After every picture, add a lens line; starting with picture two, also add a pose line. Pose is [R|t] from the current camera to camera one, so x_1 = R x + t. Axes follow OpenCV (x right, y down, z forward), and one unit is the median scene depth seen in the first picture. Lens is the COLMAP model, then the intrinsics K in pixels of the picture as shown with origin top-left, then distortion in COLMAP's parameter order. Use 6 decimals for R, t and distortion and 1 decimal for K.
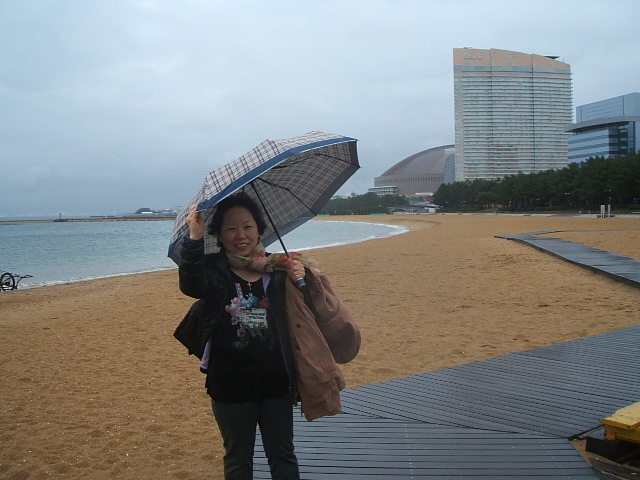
lens RADIAL K [[805.5, 0, 320.0], [0, 805.5, 240.0], [0, 0, 1]] dist [-0.192378, 0.116937]
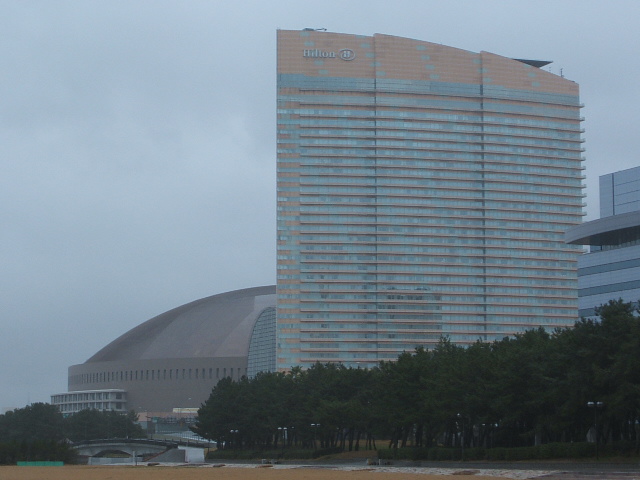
lens RADIAL K [[1725.8, 0, 320.0], [0, 1725.8, 240.0], [0, 0, 1]] dist [0.012304, 0.484127]
pose [[0.985503, 0.035935, 0.165811, 0.252985], [-0.008829, 0.986850, -0.161400, -0.032744], [-0.169430, 0.157596, 0.972860, 0.953279]]
